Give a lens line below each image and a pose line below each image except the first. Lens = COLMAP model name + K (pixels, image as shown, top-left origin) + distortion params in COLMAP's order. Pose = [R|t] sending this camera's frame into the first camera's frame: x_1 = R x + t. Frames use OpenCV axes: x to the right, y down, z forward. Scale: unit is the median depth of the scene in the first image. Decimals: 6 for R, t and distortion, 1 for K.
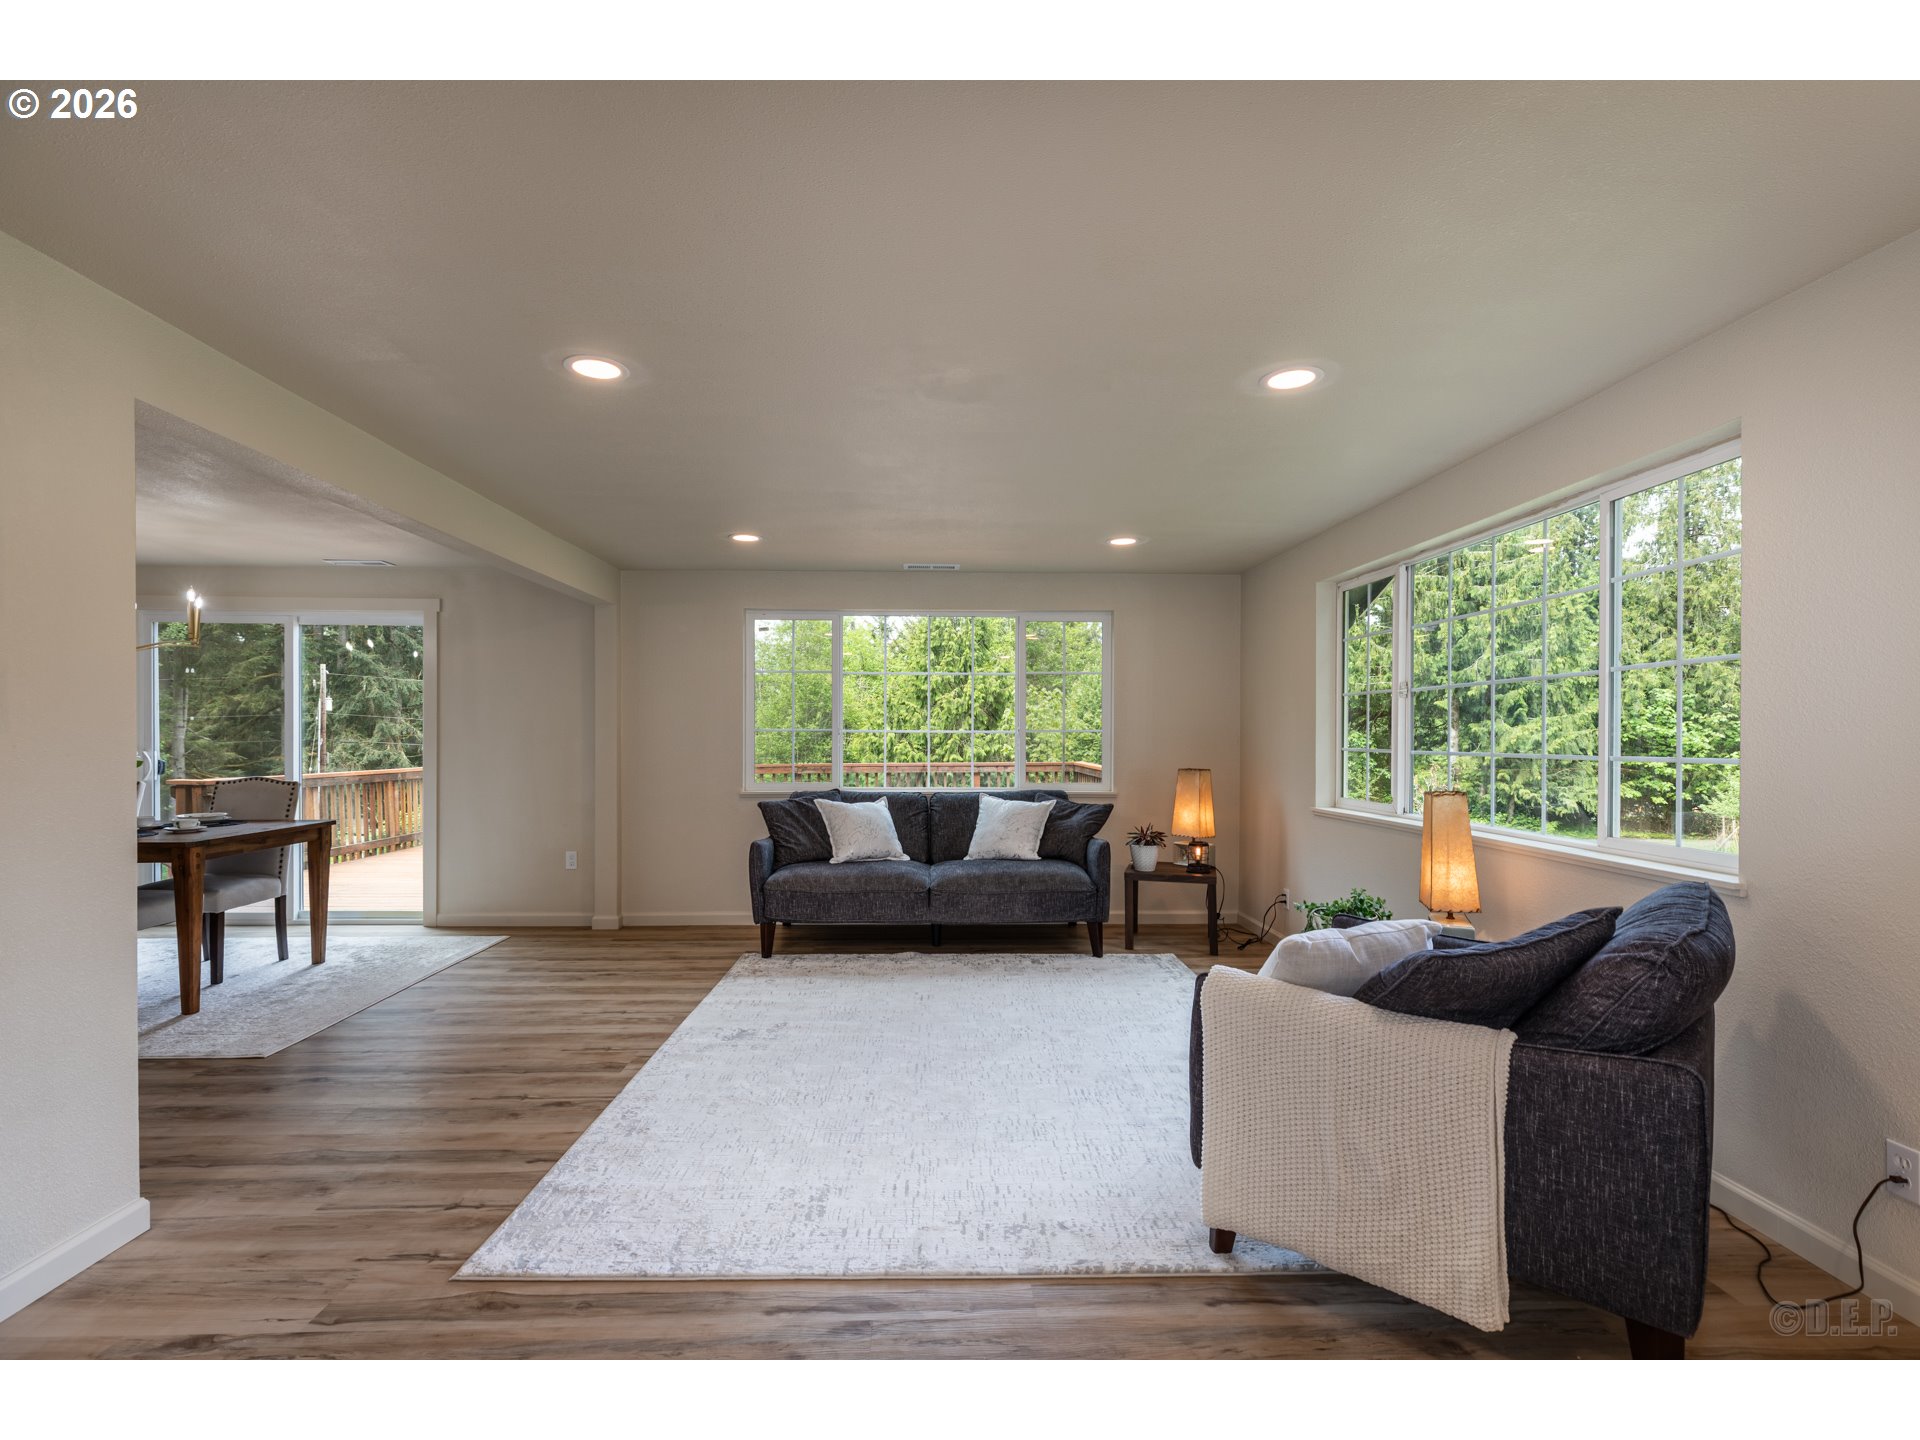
lens RADIAL K [[866.5, 0, 941.5], [0, 866.5, 737.3], [0, 0, 1]] dist [0.007204, -0.002407]
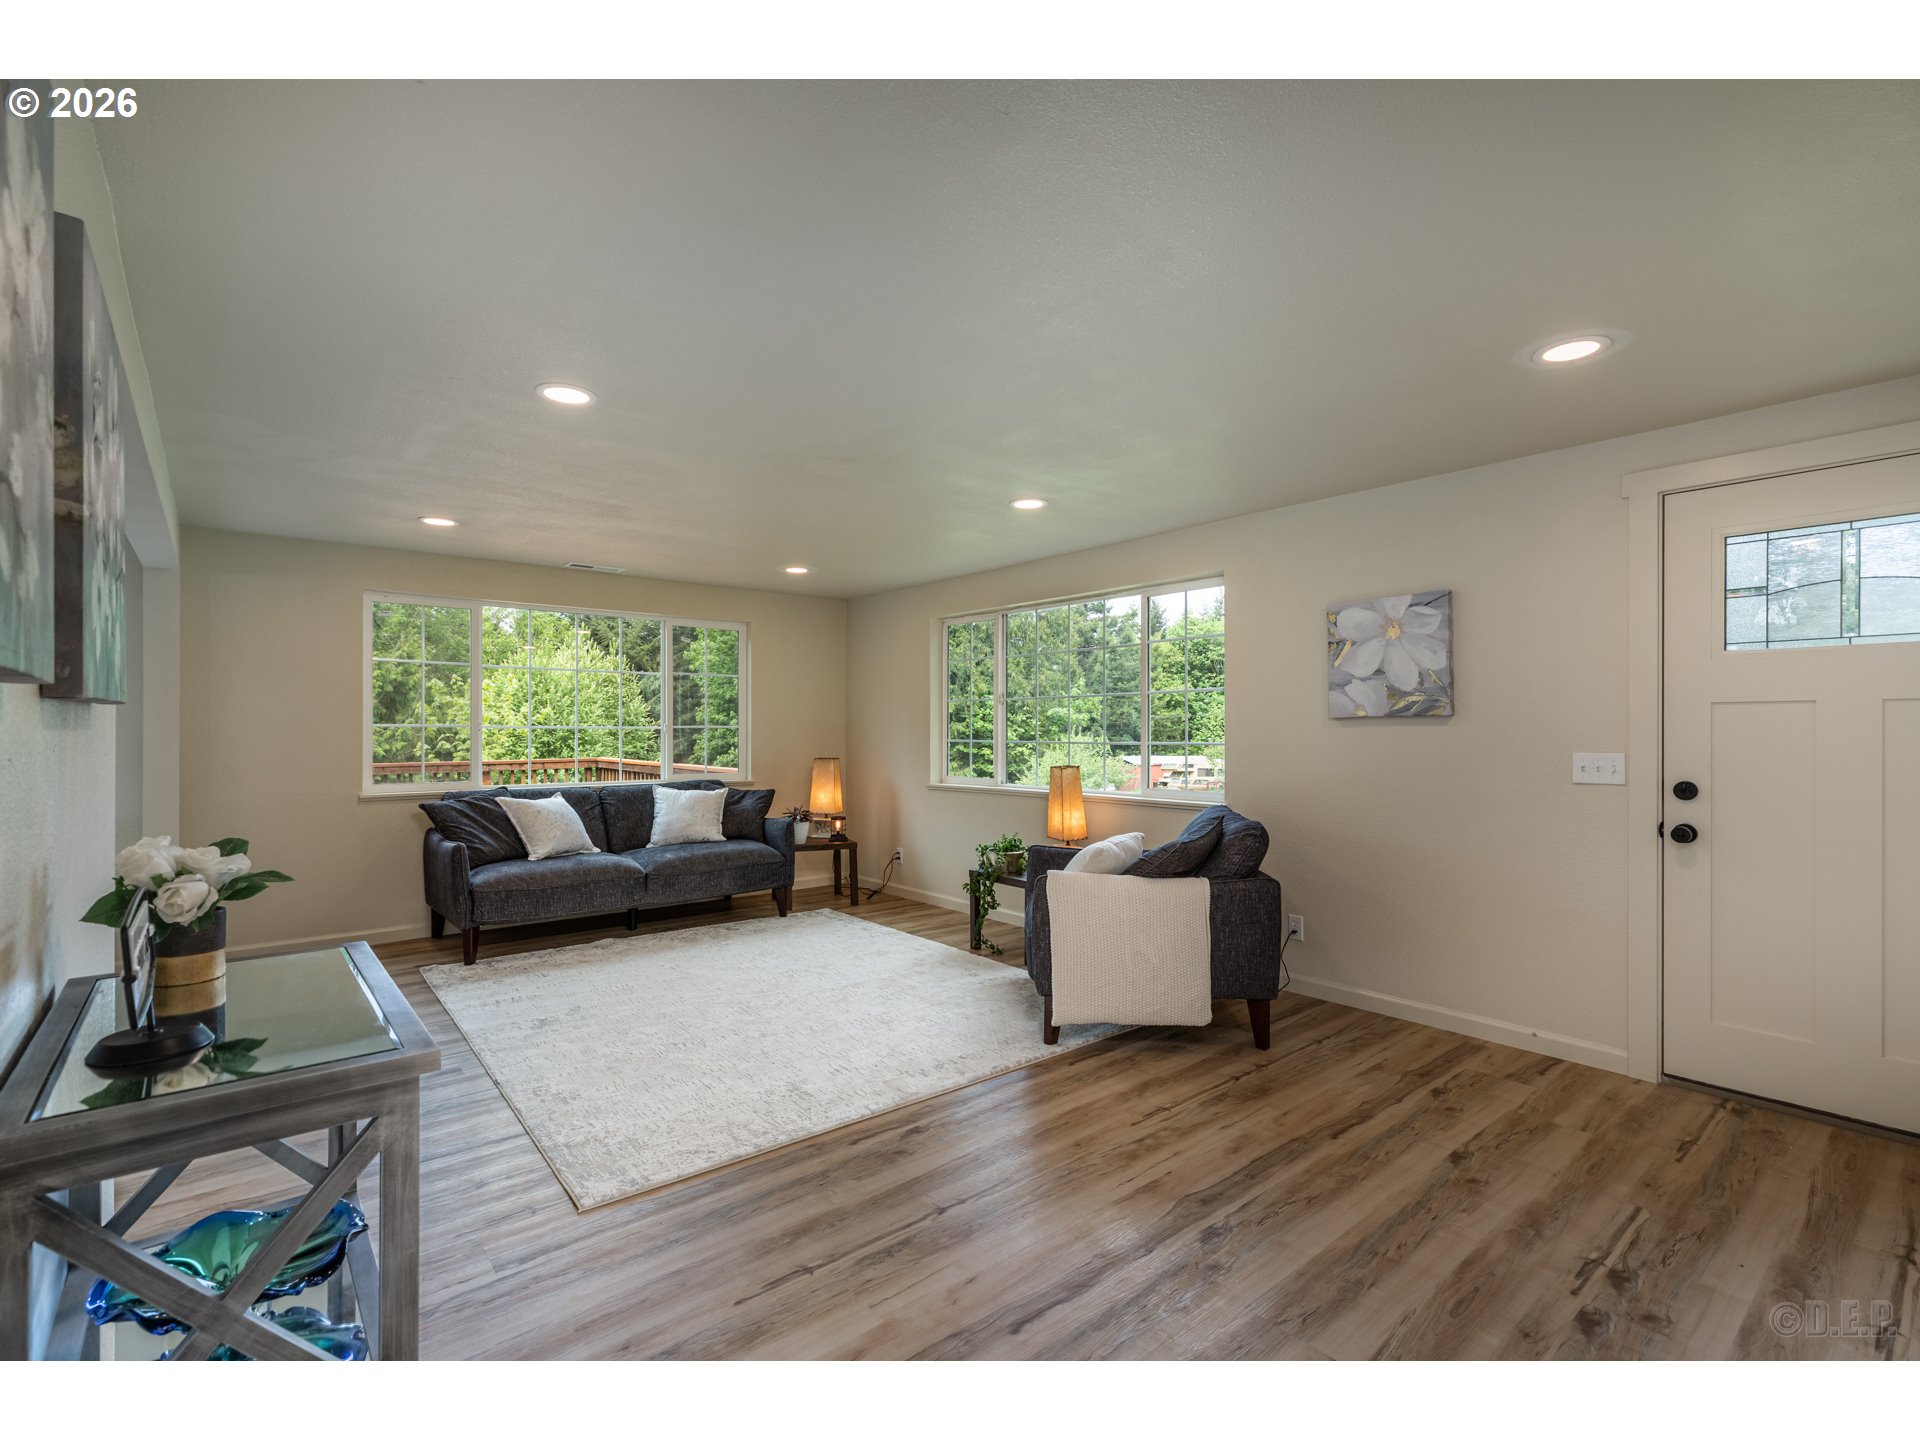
lens RADIAL K [[866.5, 0, 941.5], [0, 866.5, 724.6], [0, 0, 1]] dist [0.007204, -0.002407]
pose [[0.793212, 0.002340, 0.608941, -0.359580], [0.003201, 0.999963, -0.008013, -0.000435], [-0.608937, 0.008306, 0.793175, -0.076782]]
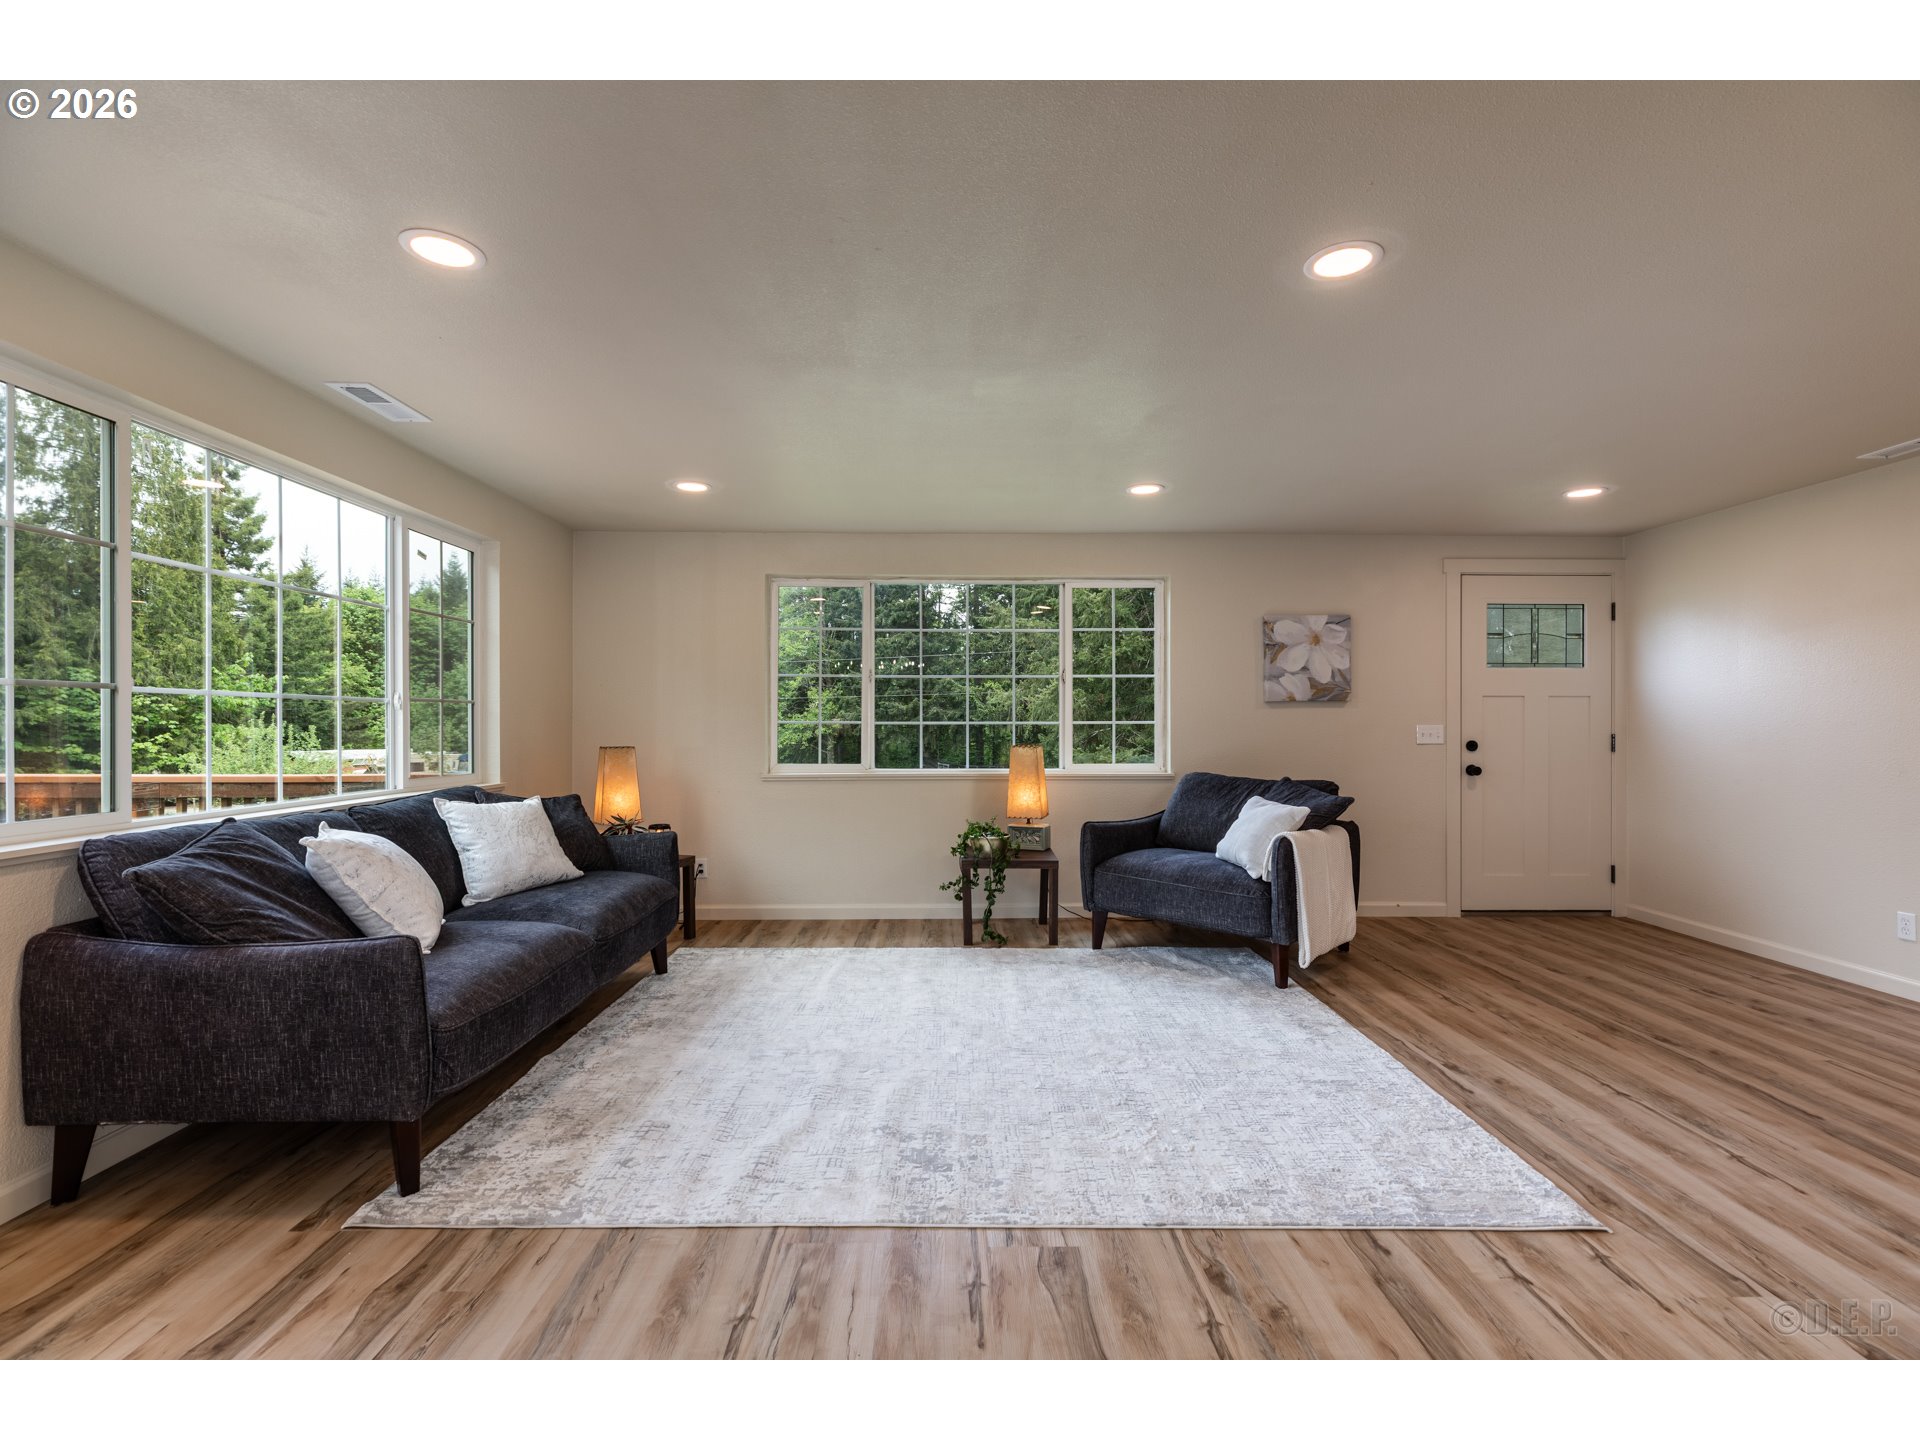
lens RADIAL K [[866.5, 0, 941.5], [0, 866.5, 720.0], [0, 0, 1]] dist [0.007204, -0.002407]
pose [[0.016978, 0.000379, 0.999856, -0.648467], [0.001223, 0.999999, -0.000400, 0.010733], [-0.999855, 0.001229, 0.016977, 0.717665]]
